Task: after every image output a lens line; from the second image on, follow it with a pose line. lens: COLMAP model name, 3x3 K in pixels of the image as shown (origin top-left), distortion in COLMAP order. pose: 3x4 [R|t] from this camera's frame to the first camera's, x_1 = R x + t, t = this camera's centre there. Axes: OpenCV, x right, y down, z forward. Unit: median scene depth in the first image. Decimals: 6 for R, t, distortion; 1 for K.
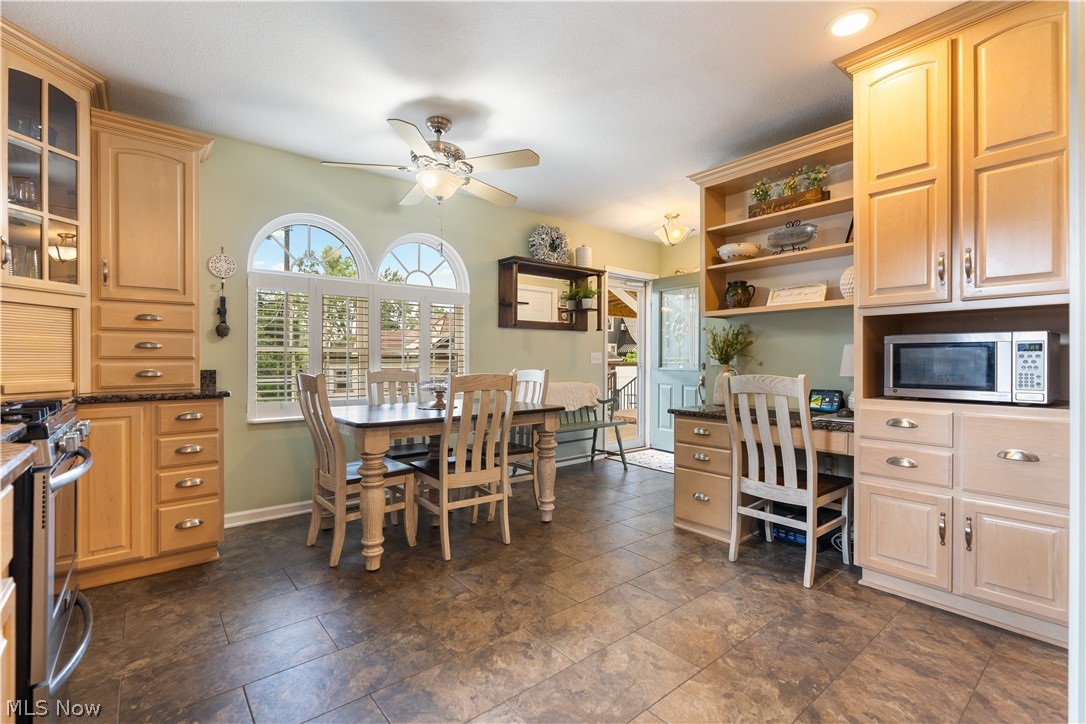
lens RADIAL K [[487.4, 0, 543.6], [0, 487.4, 361.0], [0, 0, 1]] dist [-0.003732, 0.000696]
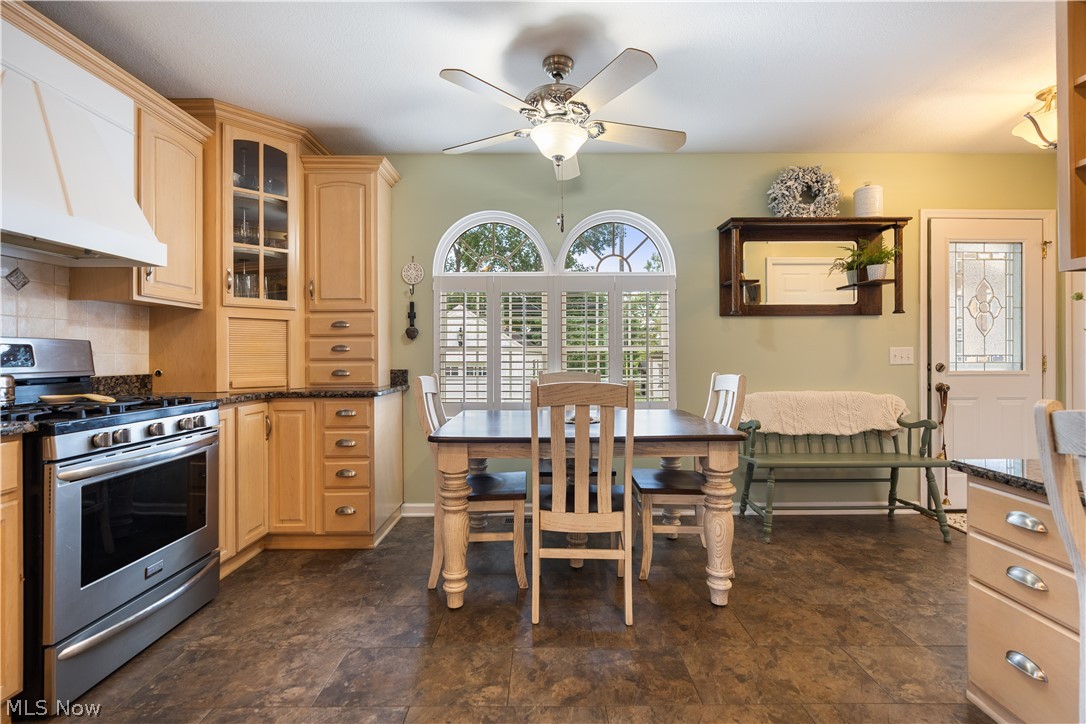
lens RADIAL K [[487.4, 0, 542.6], [0, 487.4, 355.7], [0, 0, 1]] dist [-0.003732, 0.000696]
pose [[0.773521, -0.002004, -0.633768, 0.297570], [0.001911, 0.999998, -0.000829, -0.013247], [0.633768, -0.000570, 0.773523, 0.408788]]
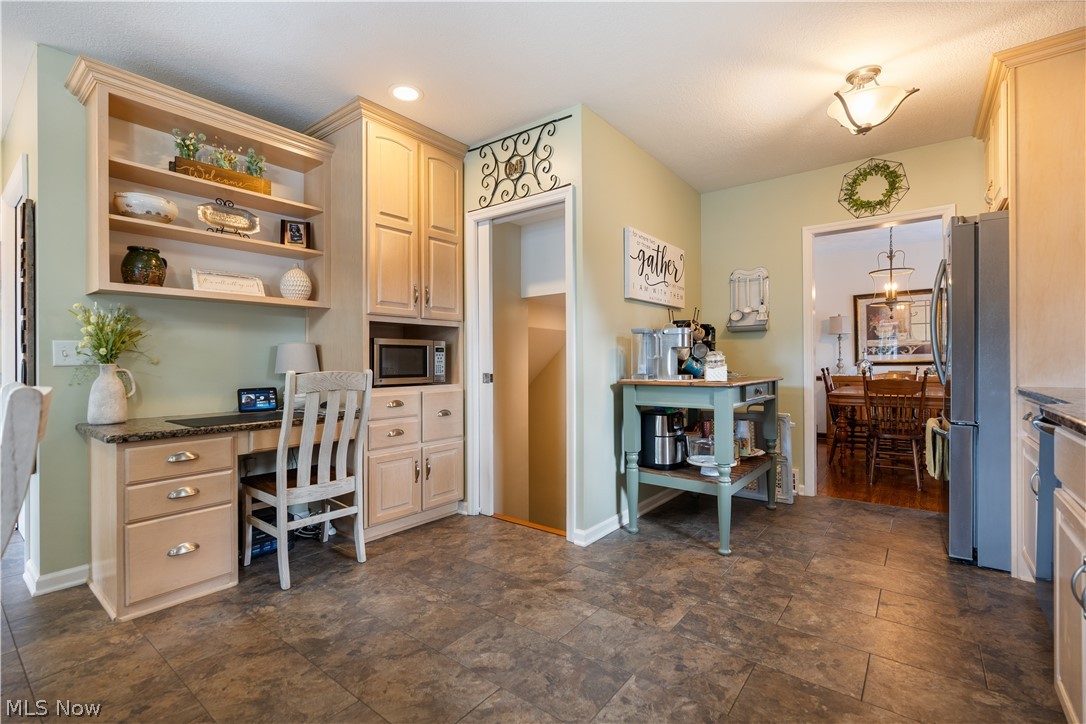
lens RADIAL K [[487.4, 0, 545.1], [0, 487.4, 360.6], [0, 0, 1]] dist [-0.003732, 0.000696]
pose [[-0.218290, 0.000020, 0.975884, -0.547287], [0.003564, 0.999993, 0.000777, 0.007019], [-0.975877, 0.003648, -0.218289, 0.728455]]
